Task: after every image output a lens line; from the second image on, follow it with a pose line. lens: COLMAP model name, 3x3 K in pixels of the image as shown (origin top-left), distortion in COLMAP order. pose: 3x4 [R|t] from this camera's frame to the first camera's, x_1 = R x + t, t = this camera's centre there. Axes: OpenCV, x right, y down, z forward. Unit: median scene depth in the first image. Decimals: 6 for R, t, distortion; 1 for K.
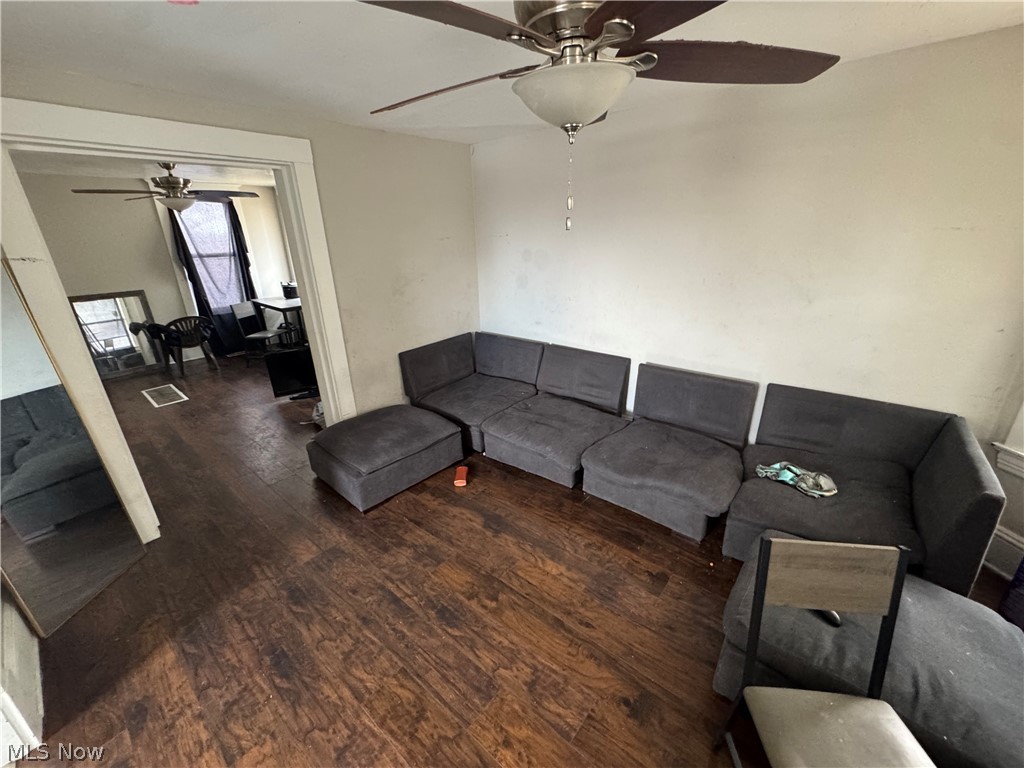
lens RADIAL K [[409.4, 0, 515.4], [0, 409.4, 386.5], [0, 0, 1]] dist [-0.000602, -0.000062]
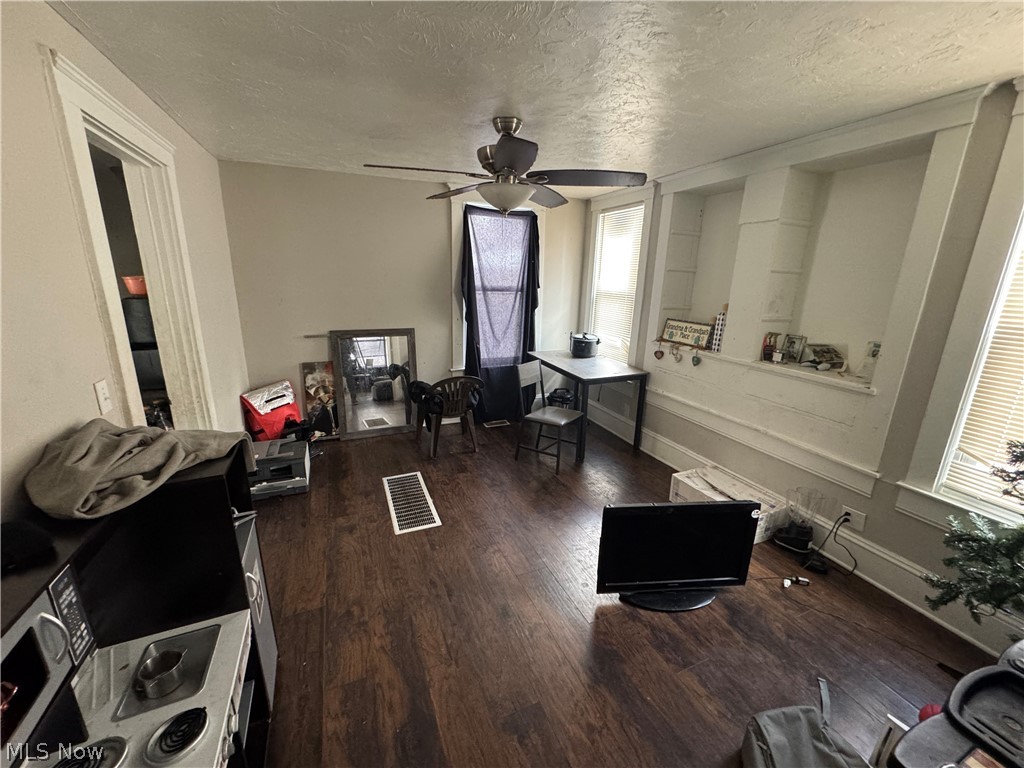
lens RADIAL K [[409.4, 0, 515.4], [0, 409.4, 386.5], [0, 0, 1]] dist [-0.000602, -0.000062]
pose [[0.894994, 0.159860, -0.416451, -0.382479], [-0.199606, 0.978420, -0.053394, -0.118592], [0.398928, 0.130914, 0.907589, 0.376797]]
